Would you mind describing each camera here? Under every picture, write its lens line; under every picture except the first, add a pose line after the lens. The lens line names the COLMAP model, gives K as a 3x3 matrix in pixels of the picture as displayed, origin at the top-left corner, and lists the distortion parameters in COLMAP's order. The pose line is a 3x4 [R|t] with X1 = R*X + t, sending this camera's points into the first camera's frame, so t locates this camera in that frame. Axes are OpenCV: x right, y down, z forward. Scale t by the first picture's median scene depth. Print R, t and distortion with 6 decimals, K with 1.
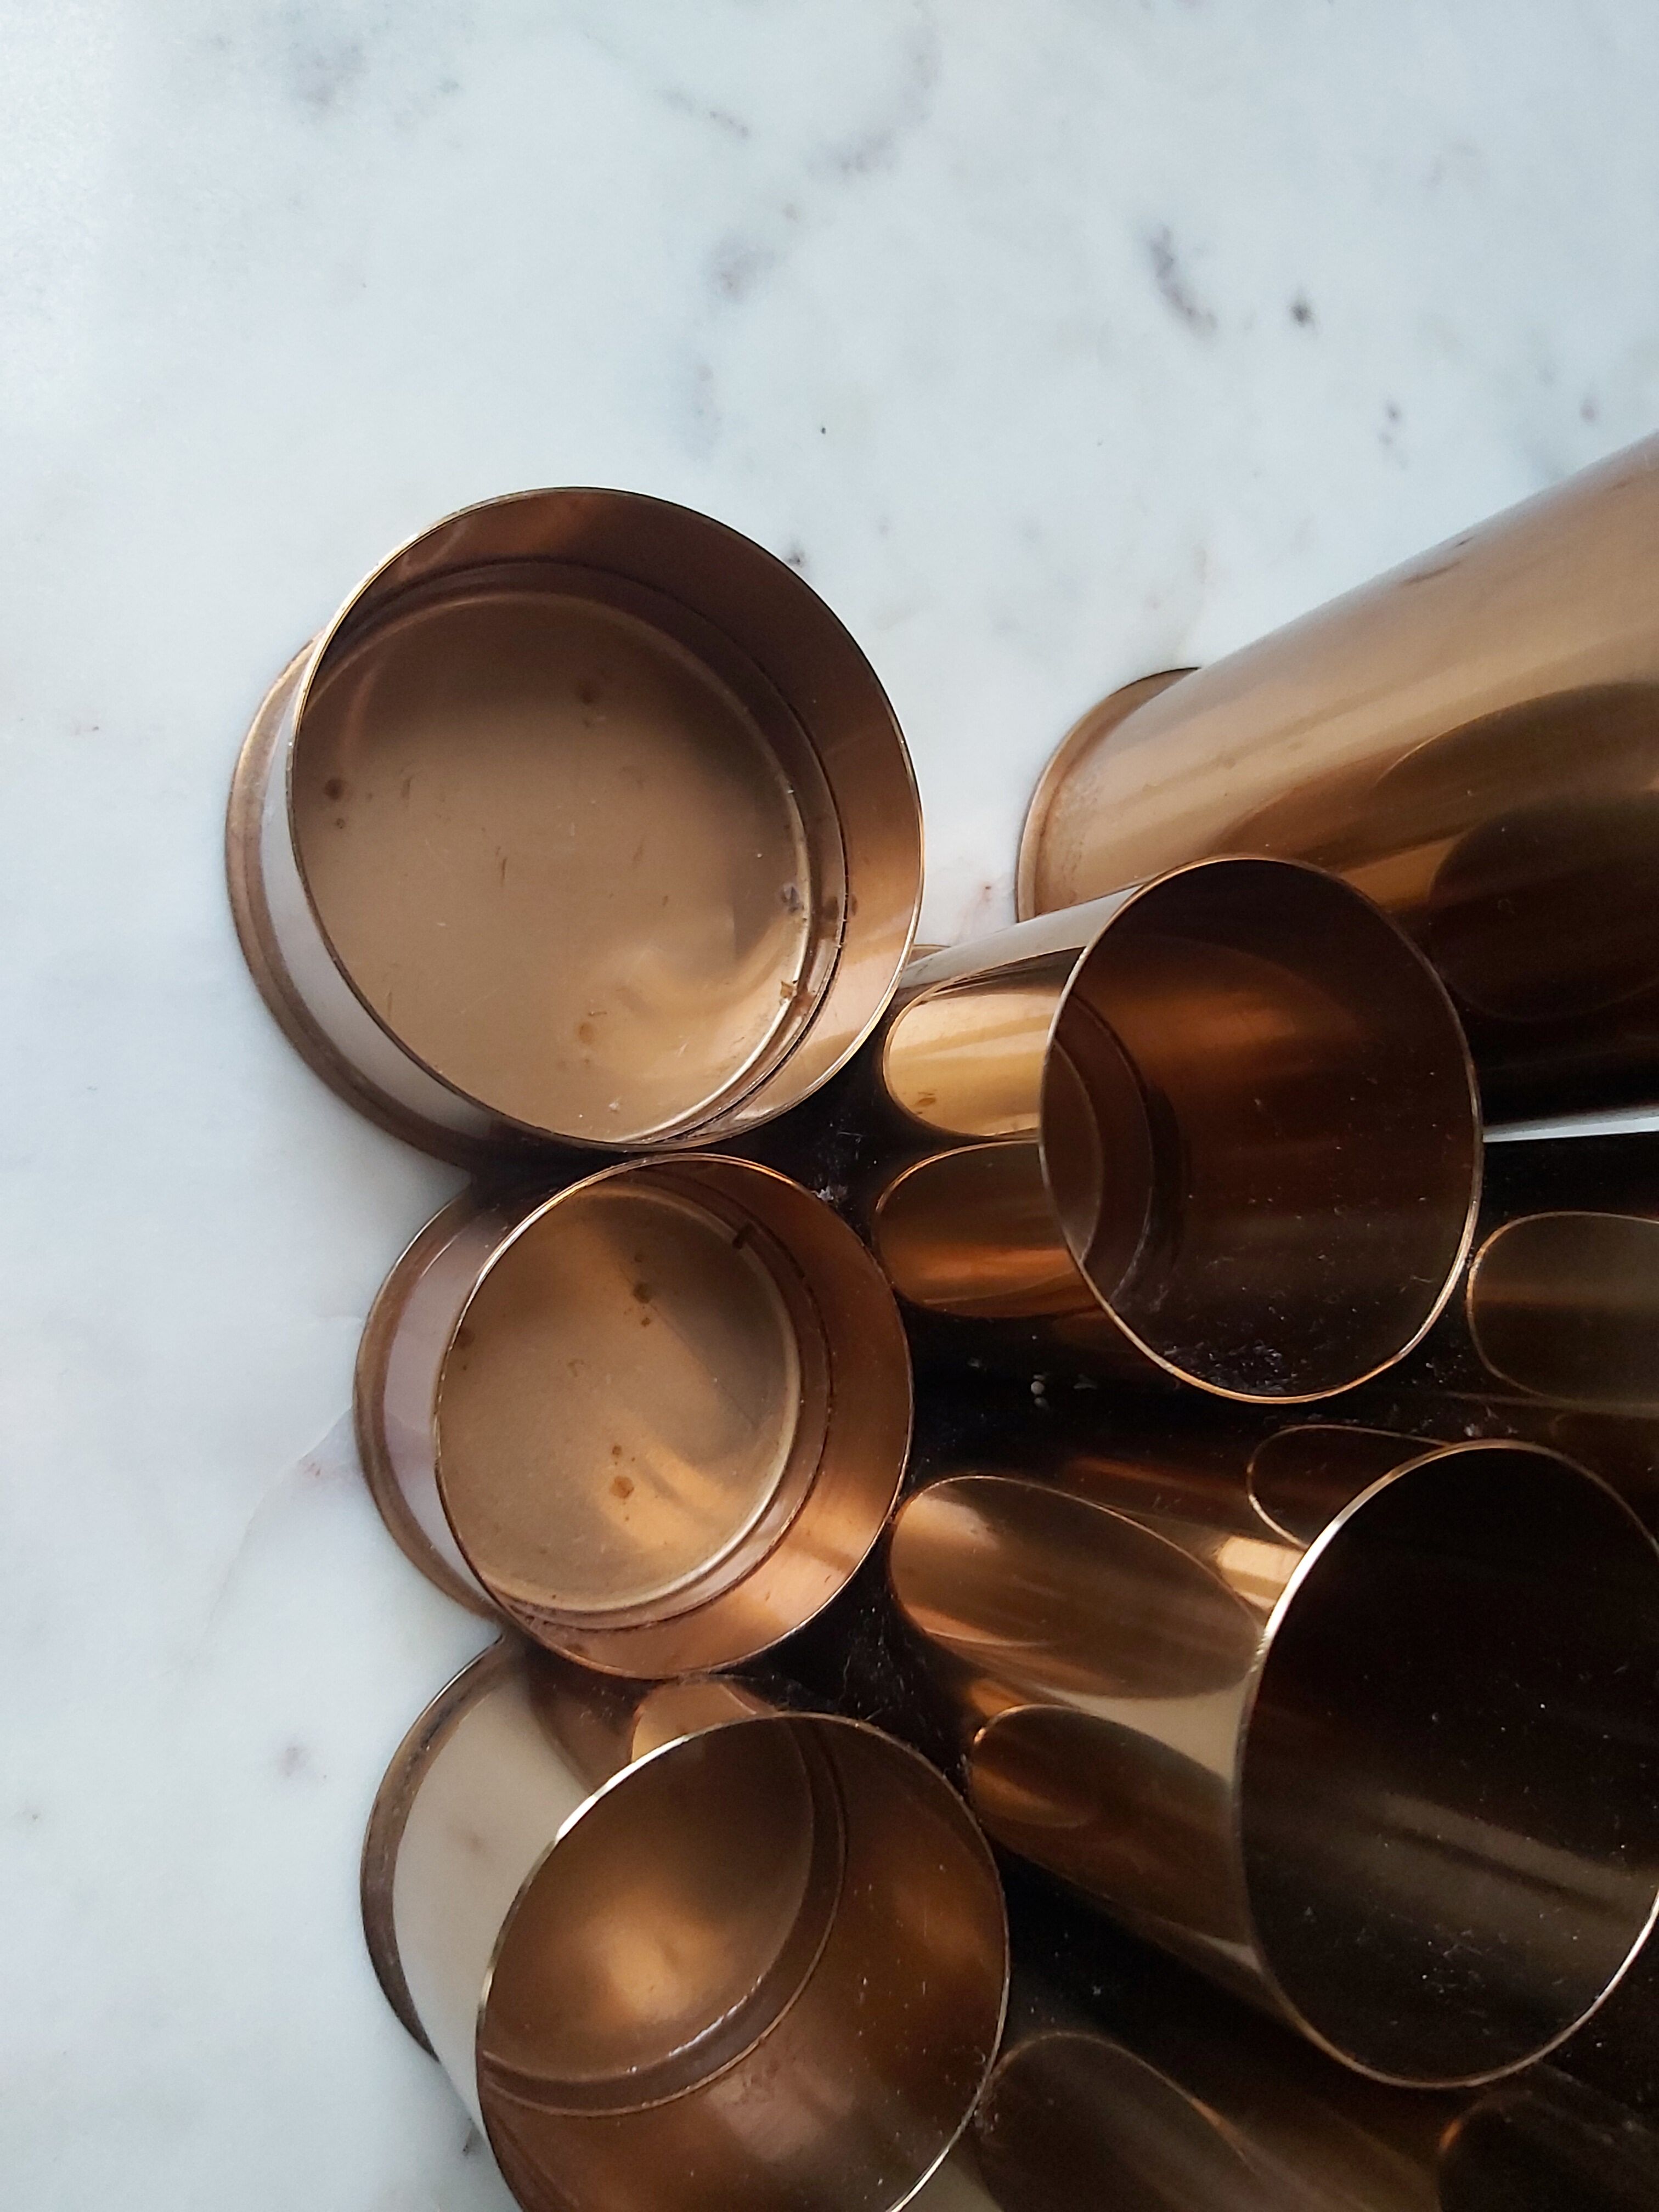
lens RADIAL K [[1683.3, 0, 927.2], [0, 1683.3, 1119.5], [0, 0, 1]] dist [0.007196, -0.078491]
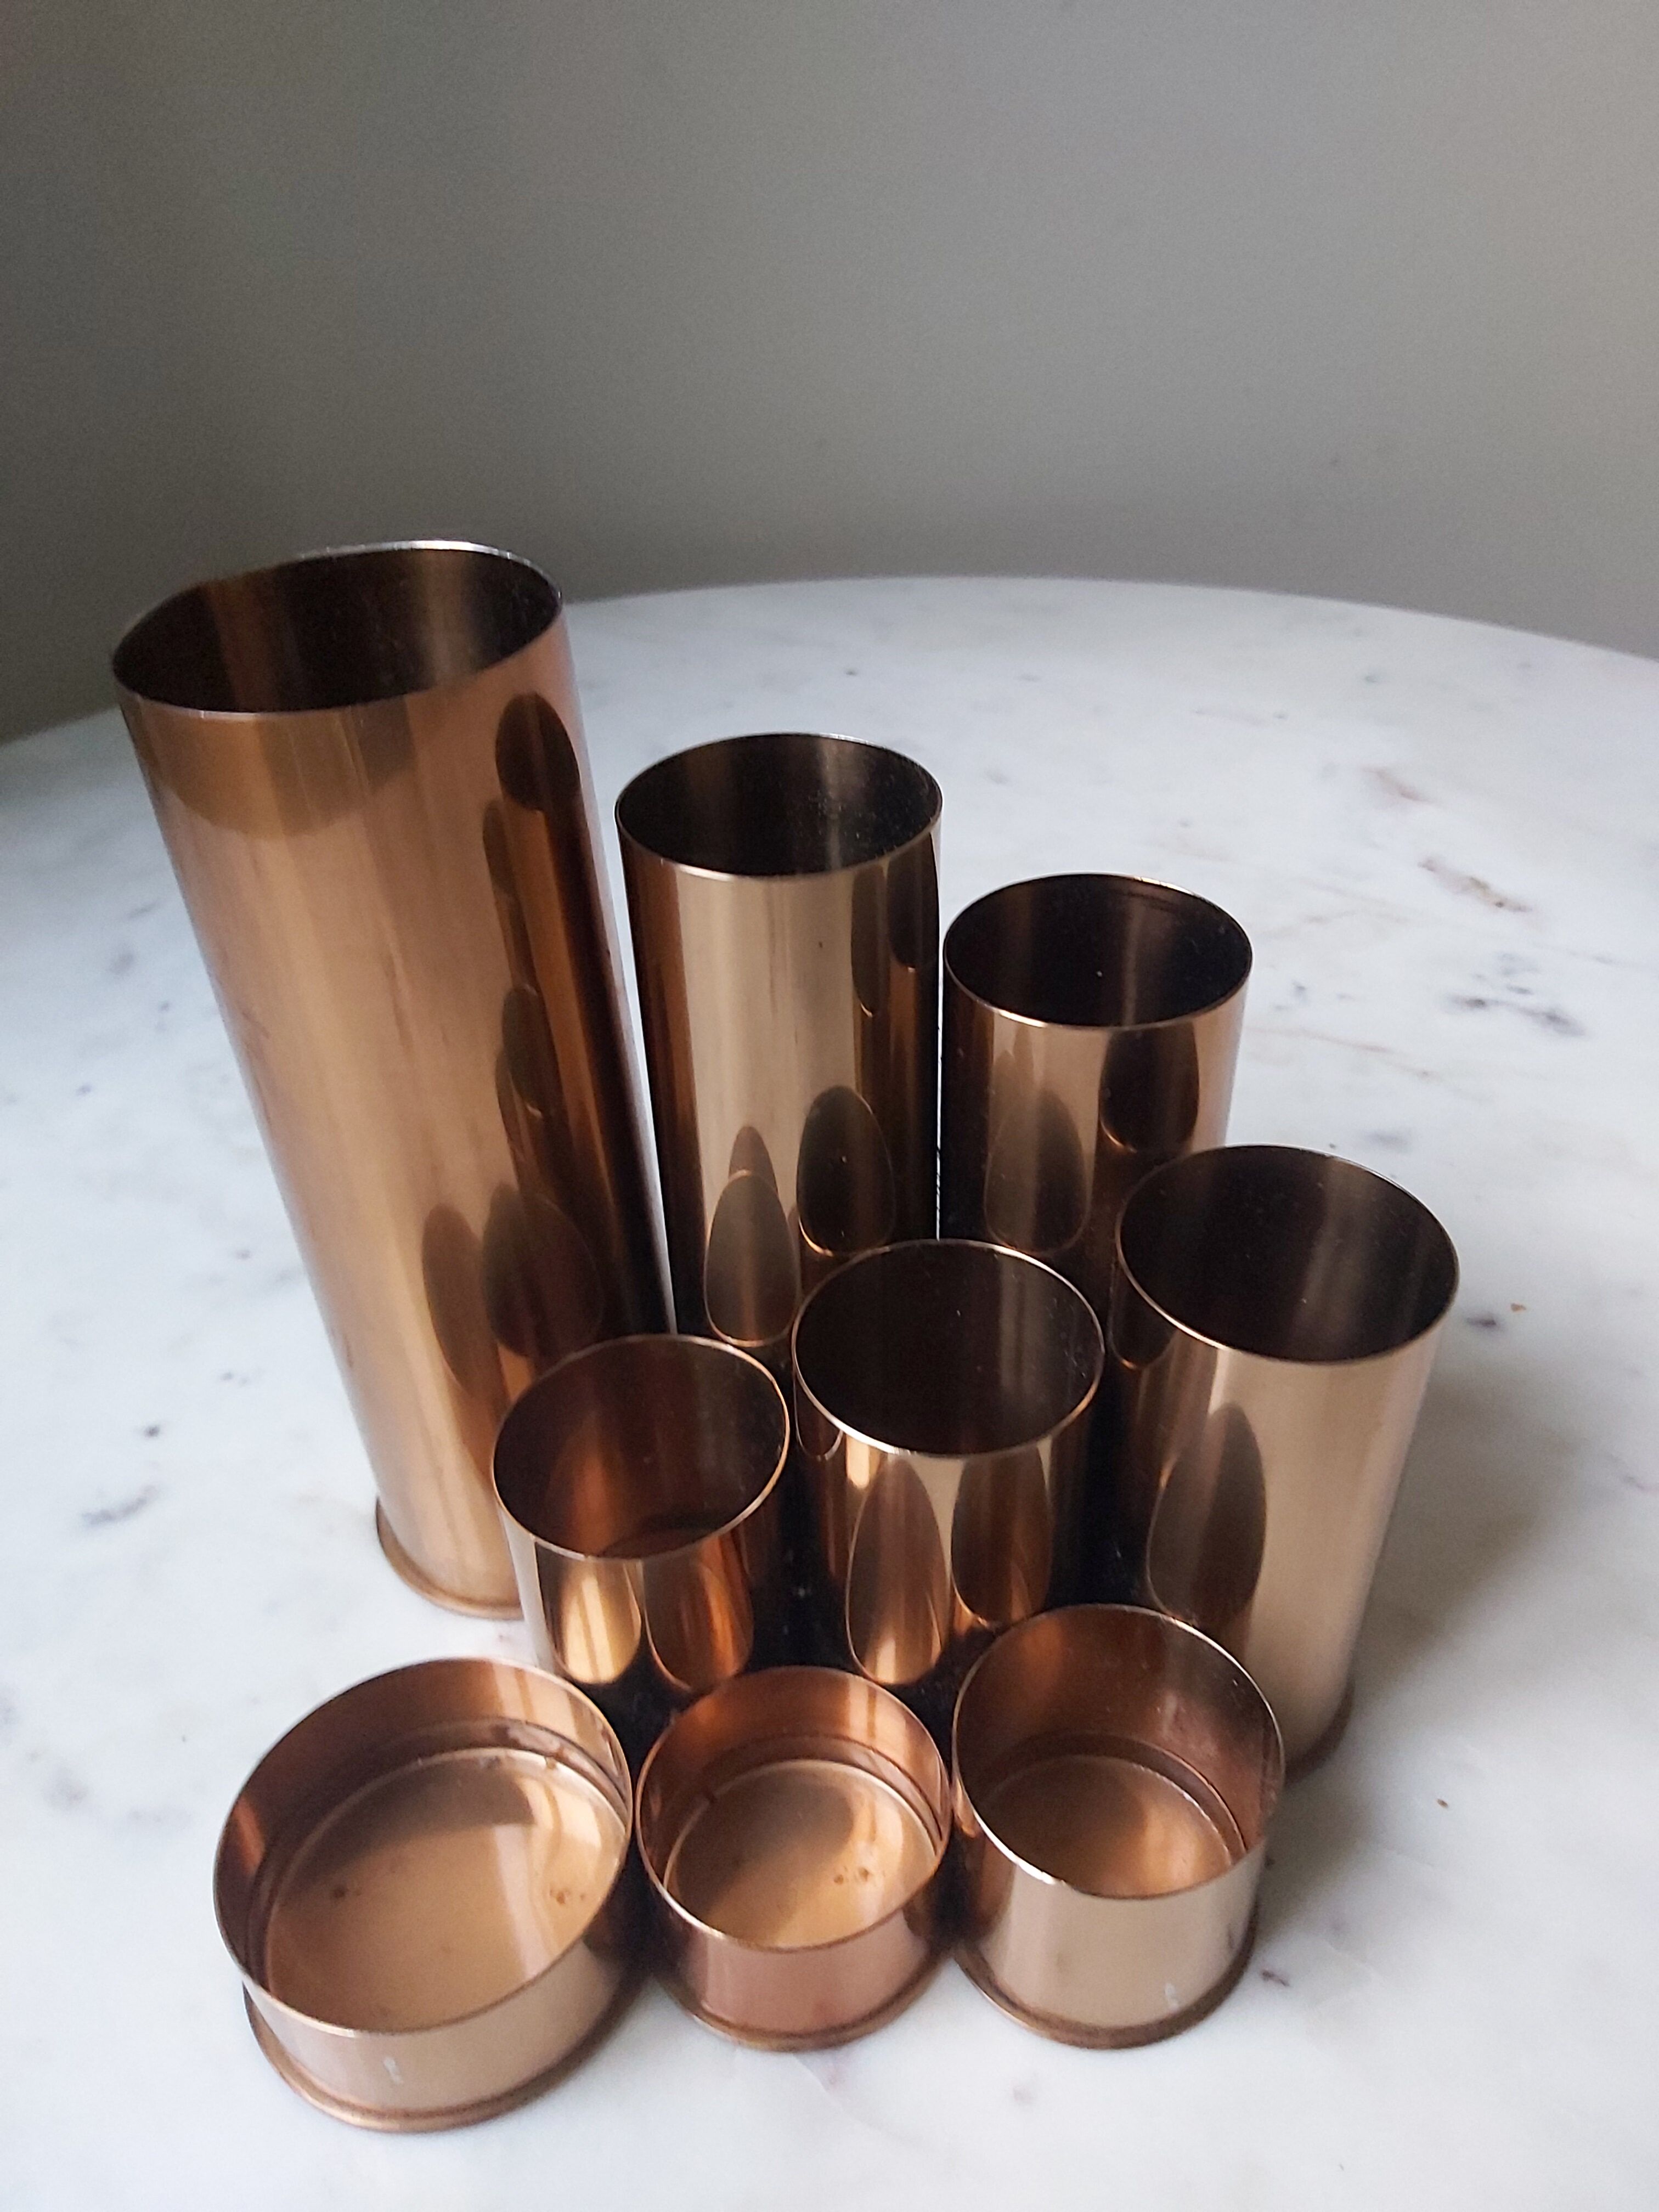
lens RADIAL K [[1623.9, 0, 829.5], [0, 1623.9, 1106.0], [0, 0, 1]] dist [0.006561, -0.053447]
pose [[0.025548, -0.893399, 0.448537, -0.195308], [0.999399, 0.033335, 0.009472, 0.138072], [-0.023414, 0.448026, 0.893714, -0.576358]]
